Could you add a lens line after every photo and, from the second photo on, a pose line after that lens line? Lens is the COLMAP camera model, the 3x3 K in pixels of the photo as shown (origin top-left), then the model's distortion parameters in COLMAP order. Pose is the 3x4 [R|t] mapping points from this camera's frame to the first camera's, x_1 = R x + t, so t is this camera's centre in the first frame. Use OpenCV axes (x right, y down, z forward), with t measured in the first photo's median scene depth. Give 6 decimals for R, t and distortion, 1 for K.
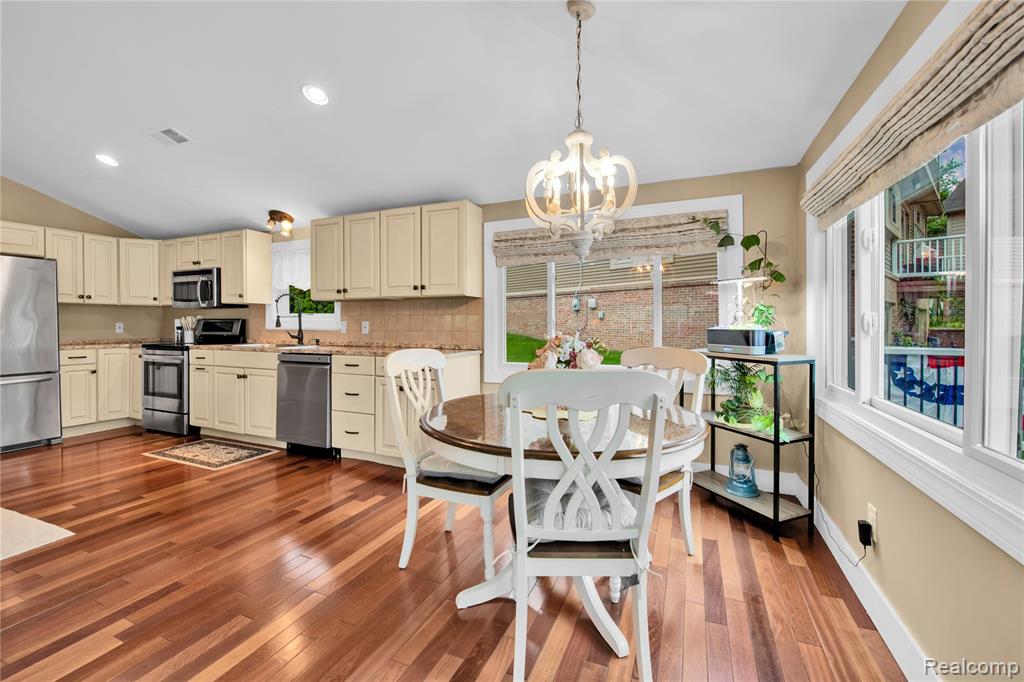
lens RADIAL K [[434.4, 0, 510.2], [0, 434.4, 331.4], [0, 0, 1]] dist [-0.015838, 0.000321]
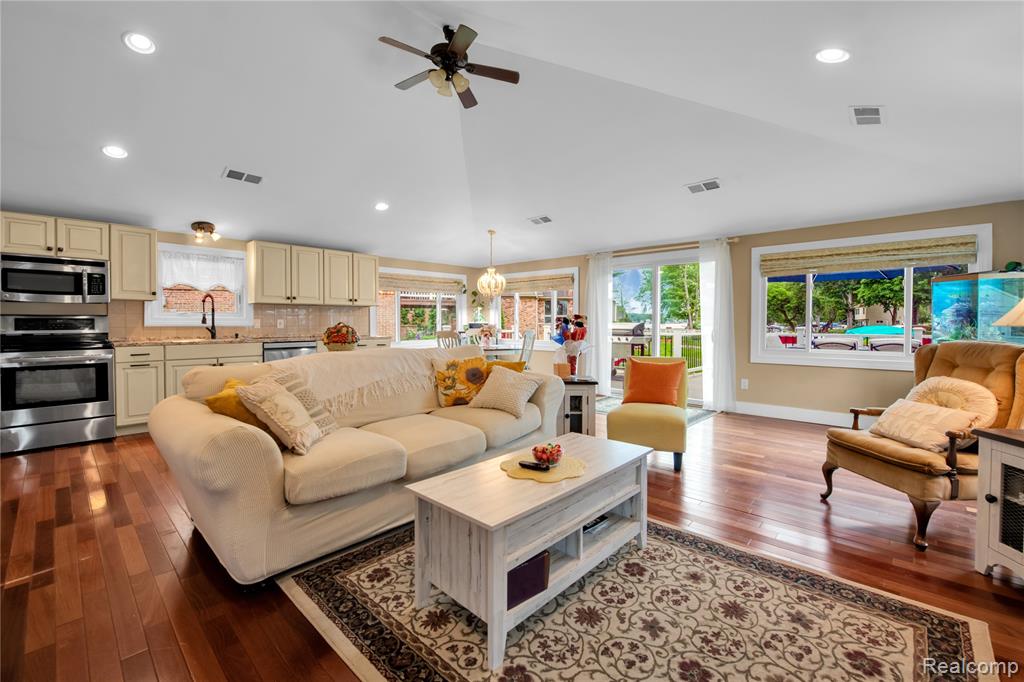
lens RADIAL K [[434.4, 0, 510.2], [0, 434.4, 331.4], [0, 0, 1]] dist [-0.015838, 0.000321]
pose [[0.348064, -0.020073, 0.937256, -1.390087], [0.015048, 0.999762, 0.015824, 0.004693], [-0.937350, 0.008596, 0.348283, -0.164286]]
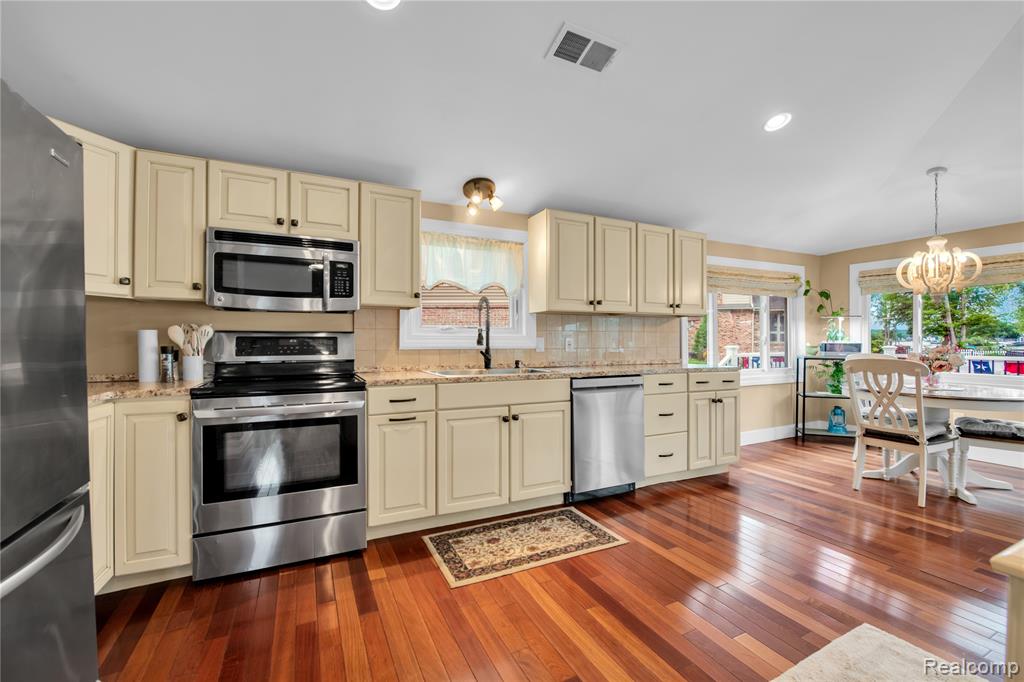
lens RADIAL K [[430.4, 0, 515.1], [0, 430.4, 339.2], [0, 0, 1]] dist [0.000633, 0.000148]
pose [[0.655651, 0.001422, 0.755063, -1.078153], [0.013031, 0.999828, -0.013197, -0.009826], [-0.754952, 0.018492, 0.655519, 0.522597]]
